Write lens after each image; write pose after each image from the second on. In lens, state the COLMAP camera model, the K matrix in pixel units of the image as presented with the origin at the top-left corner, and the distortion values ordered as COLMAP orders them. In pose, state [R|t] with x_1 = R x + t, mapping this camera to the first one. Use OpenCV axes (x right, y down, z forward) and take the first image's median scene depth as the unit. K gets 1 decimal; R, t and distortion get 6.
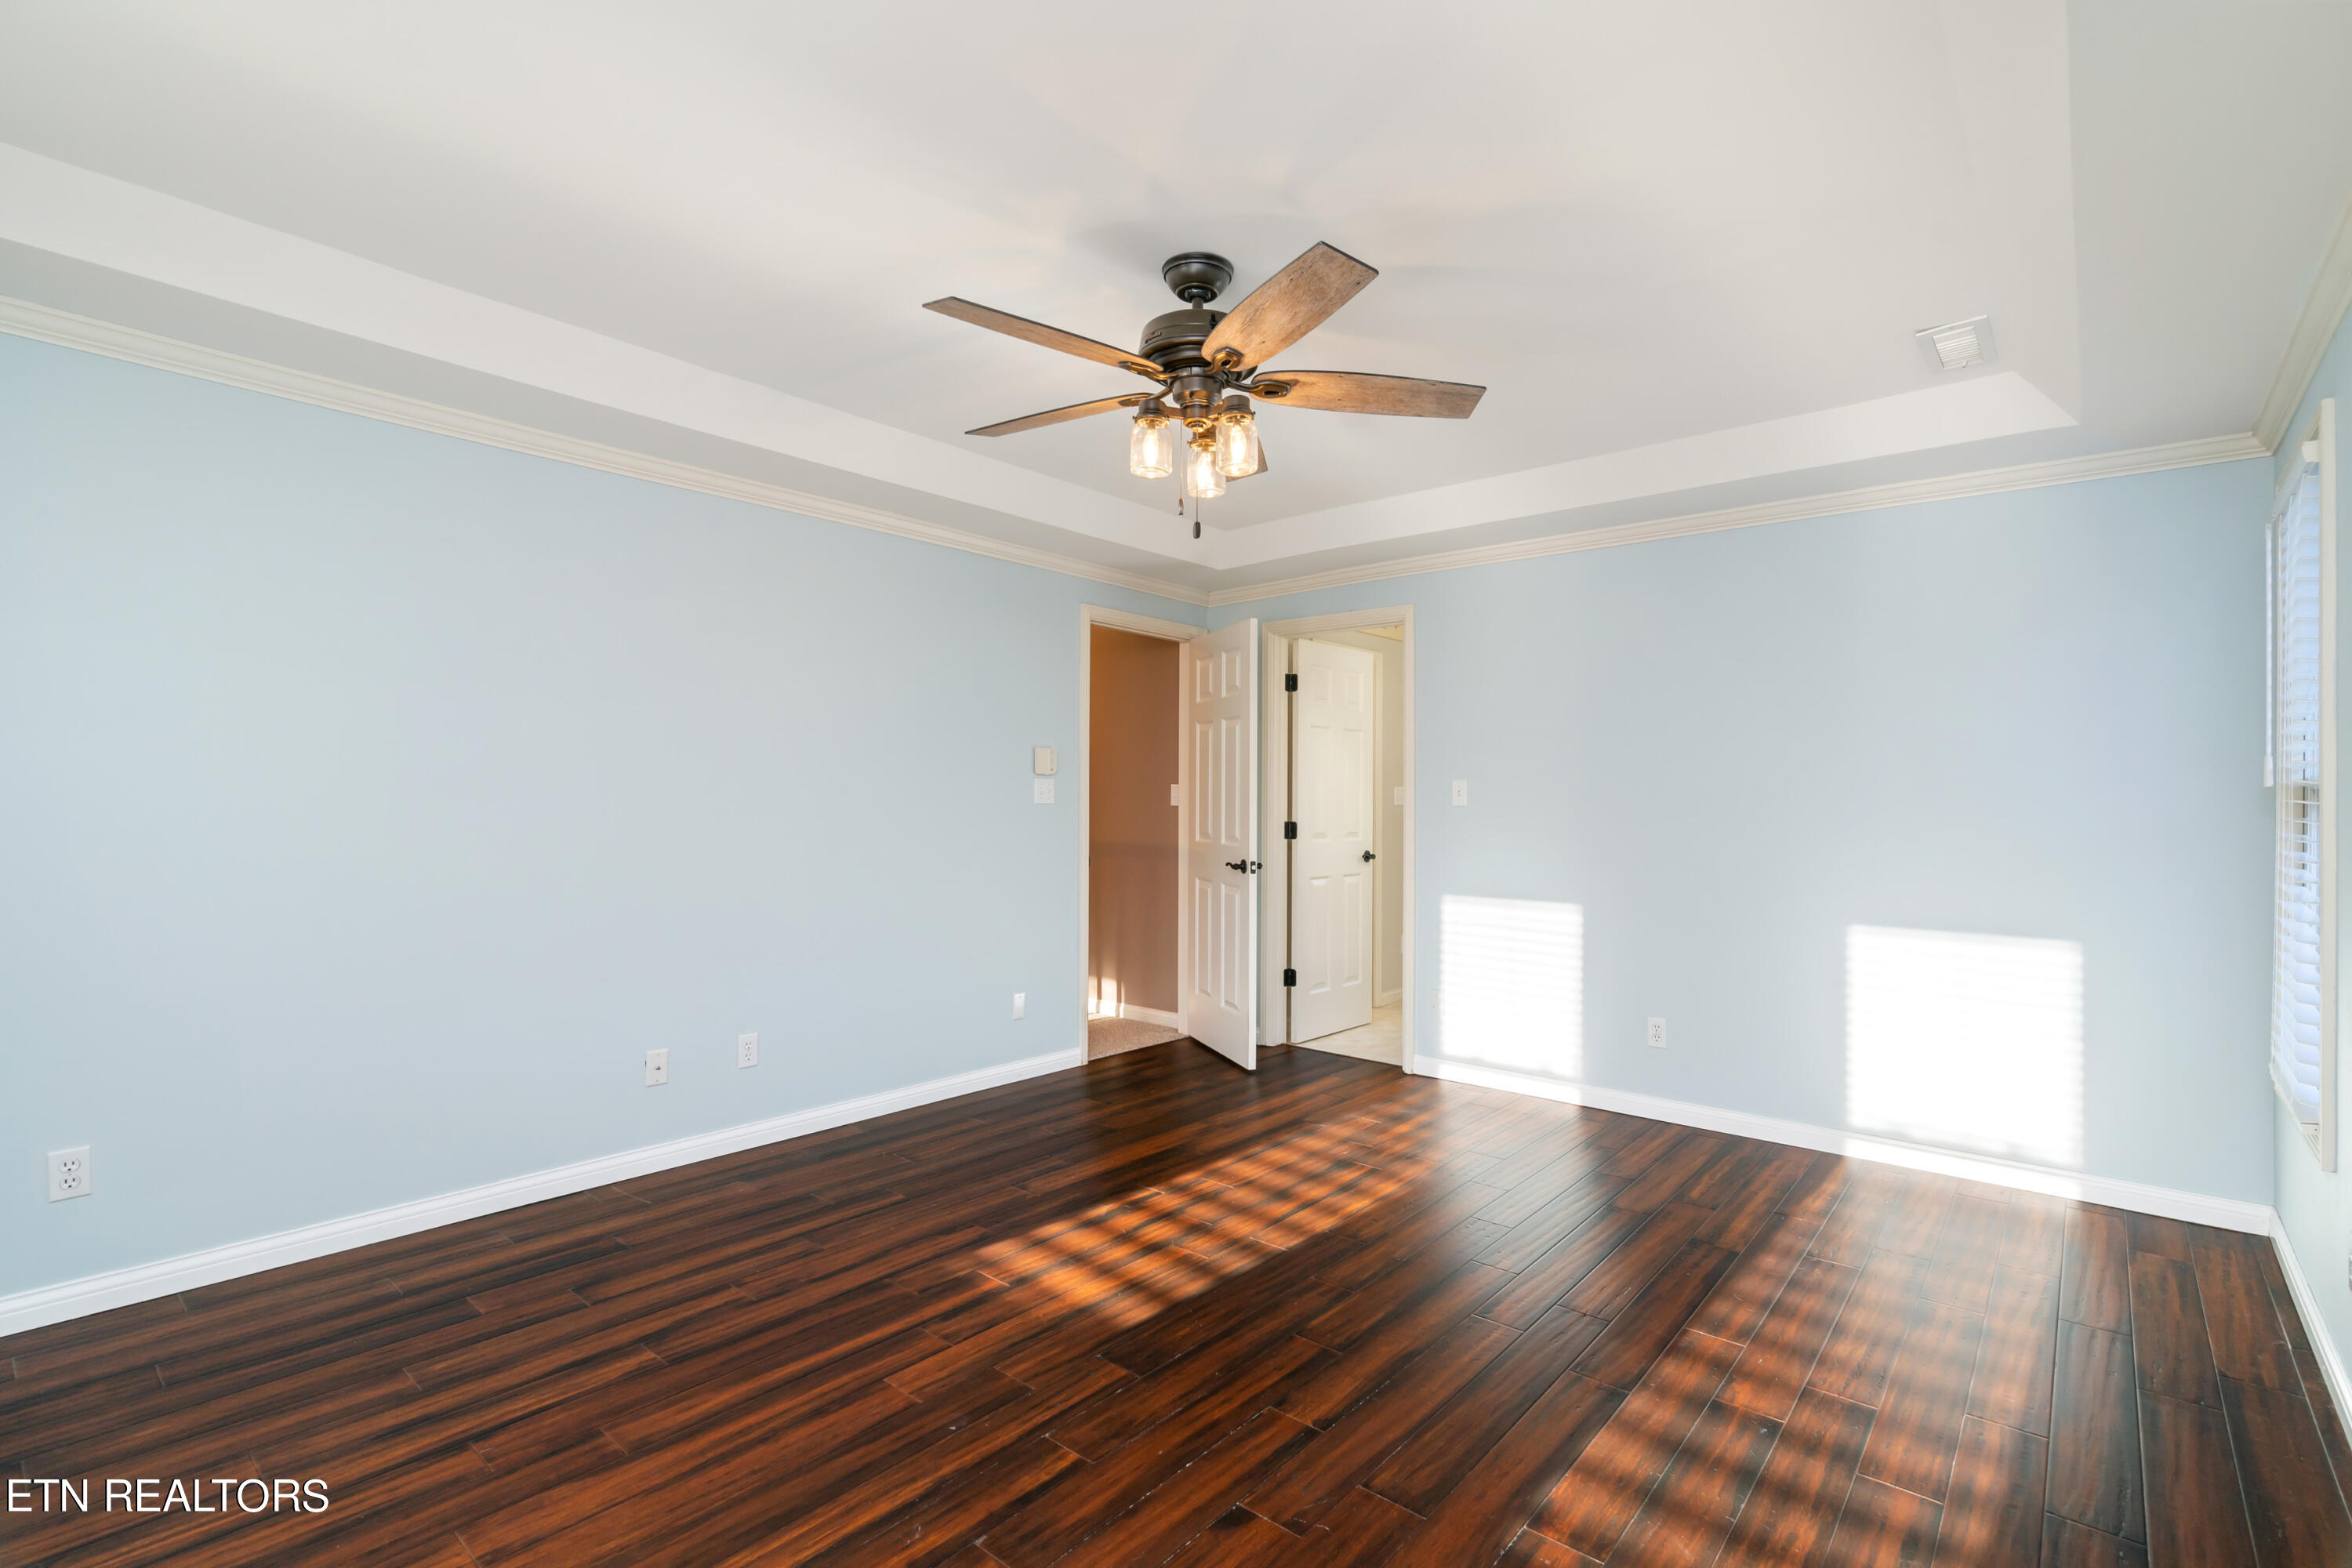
lens RADIAL K [[1076.5, 0, 1171.2], [0, 1076.5, 782.5], [0, 0, 1]] dist [-0.006210, 0.000532]
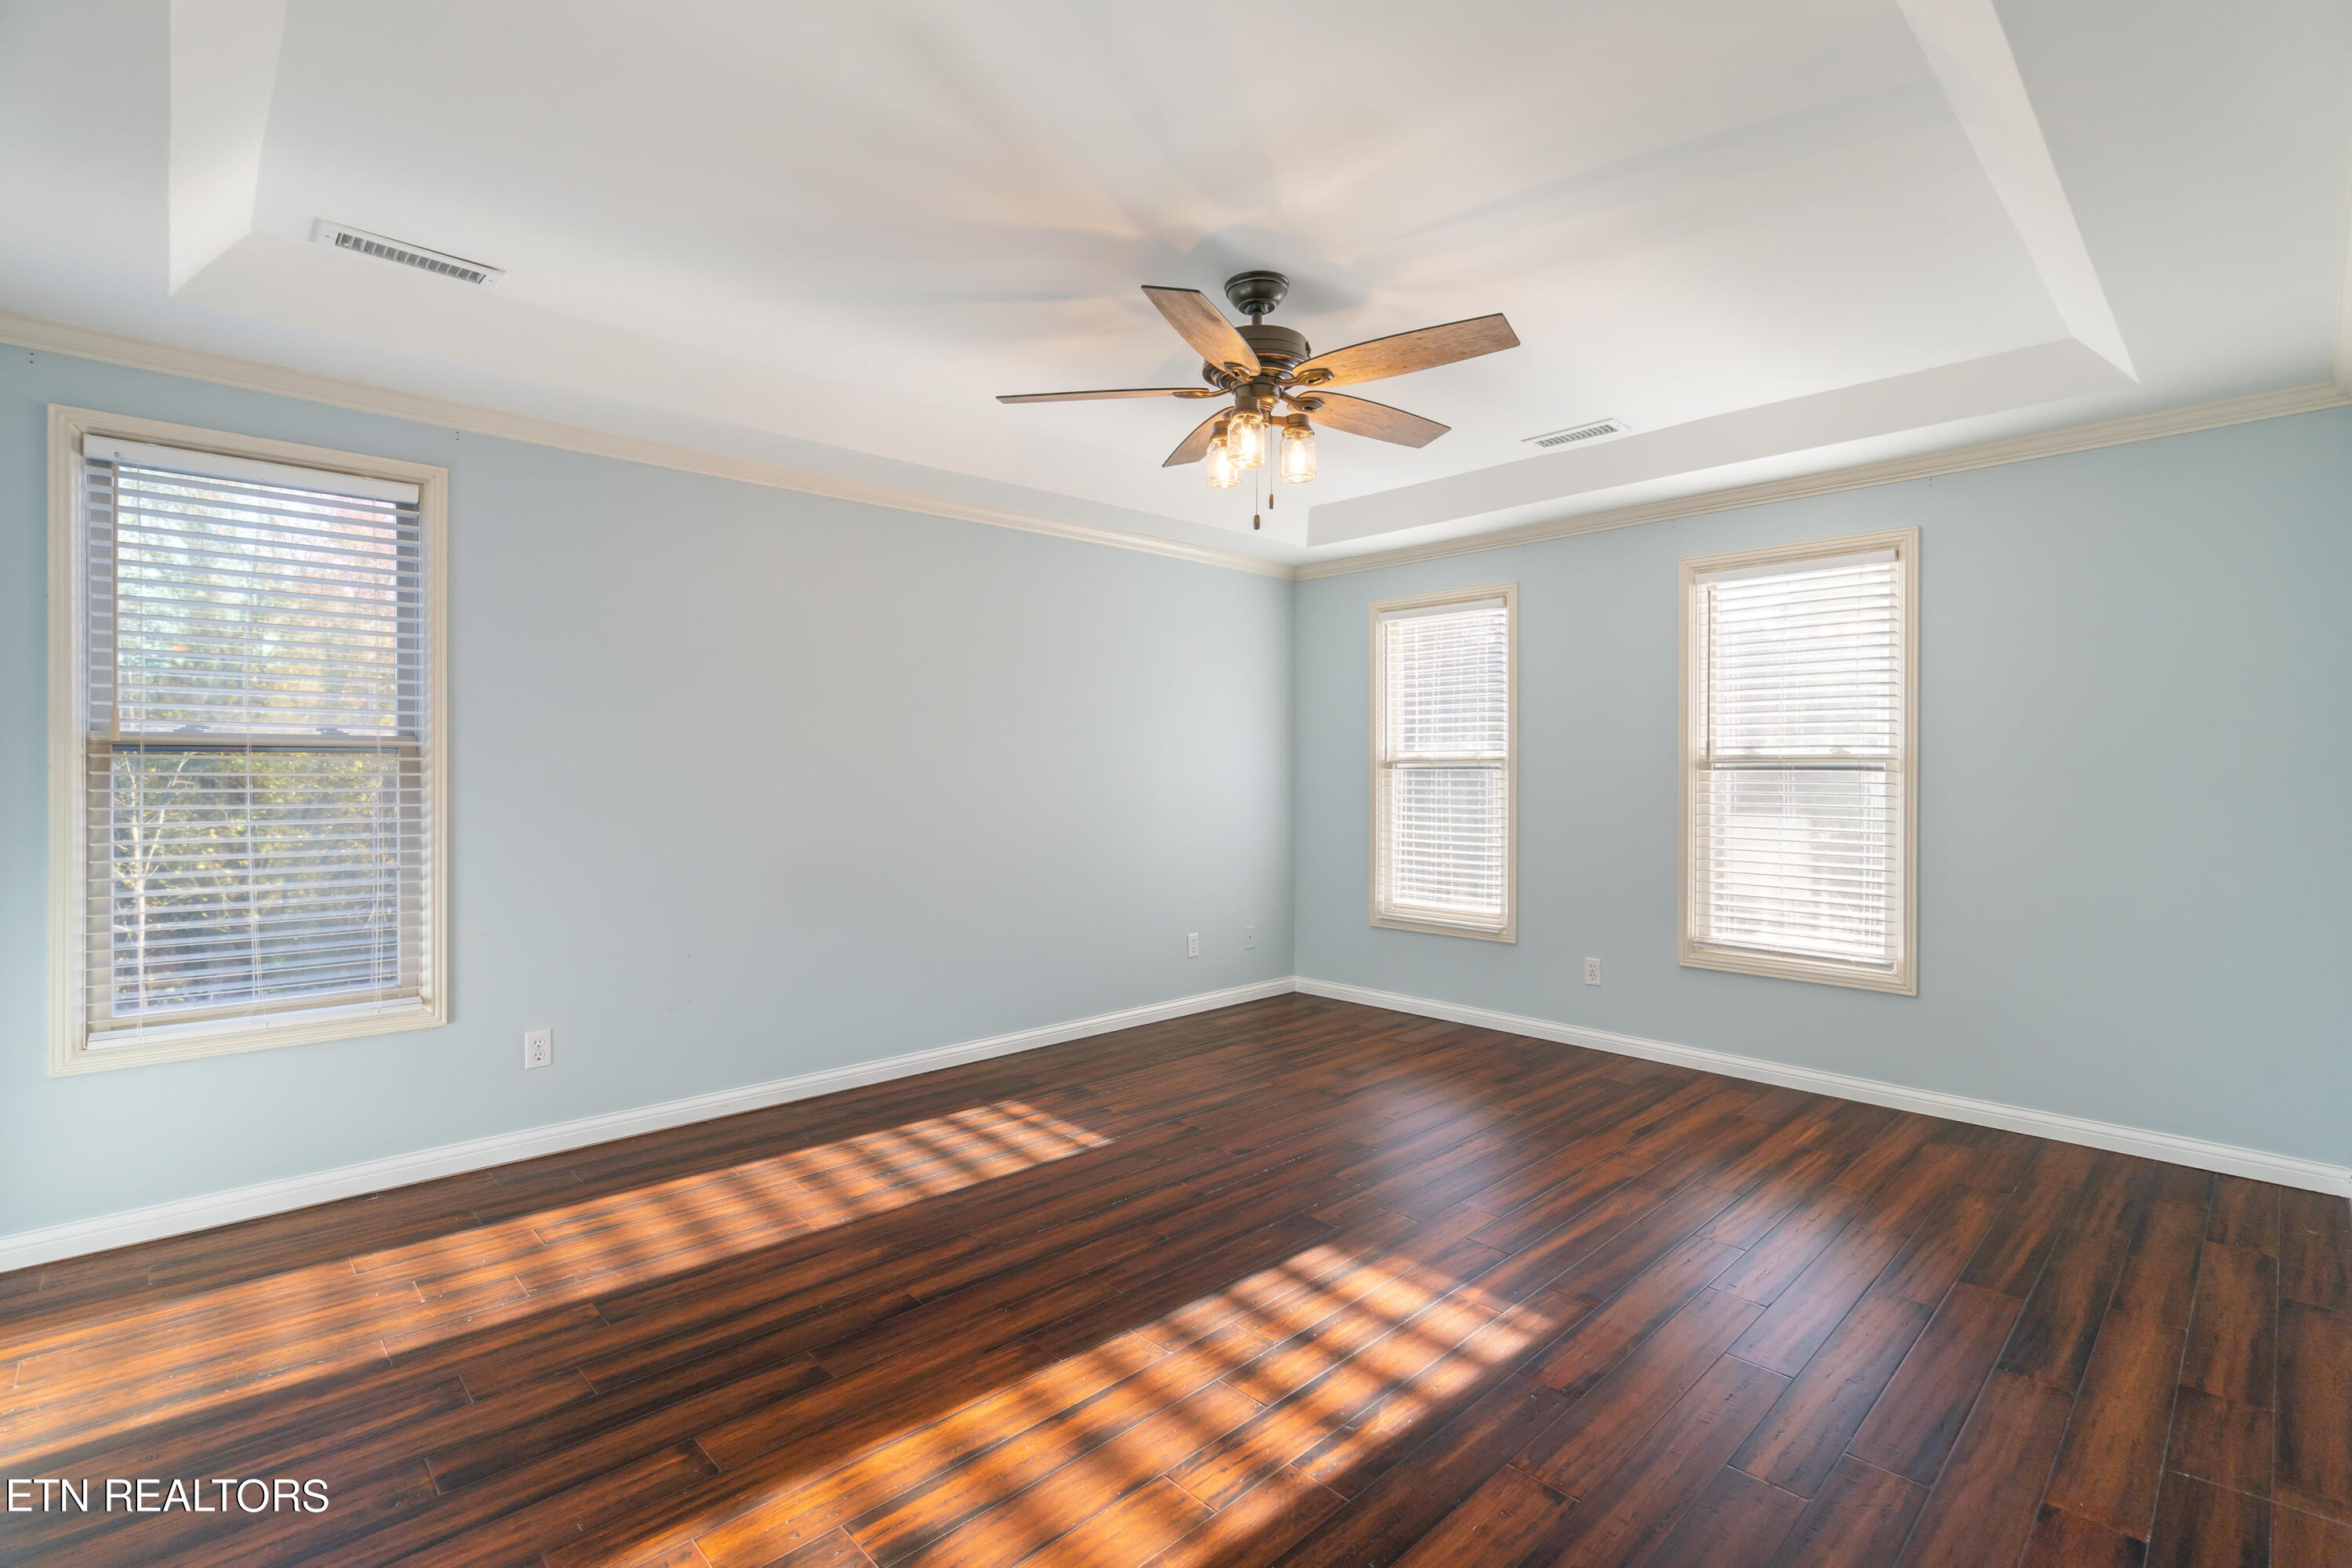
lens RADIAL K [[1076.5, 0, 1178.5], [0, 1076.5, 779.3], [0, 0, 1]] dist [-0.006210, 0.000532]
pose [[-0.996578, -0.002975, 0.082604, 0.010002], [-0.003381, 0.999983, -0.004769, 0.031427], [-0.082588, -0.005032, -0.996571, 1.721456]]
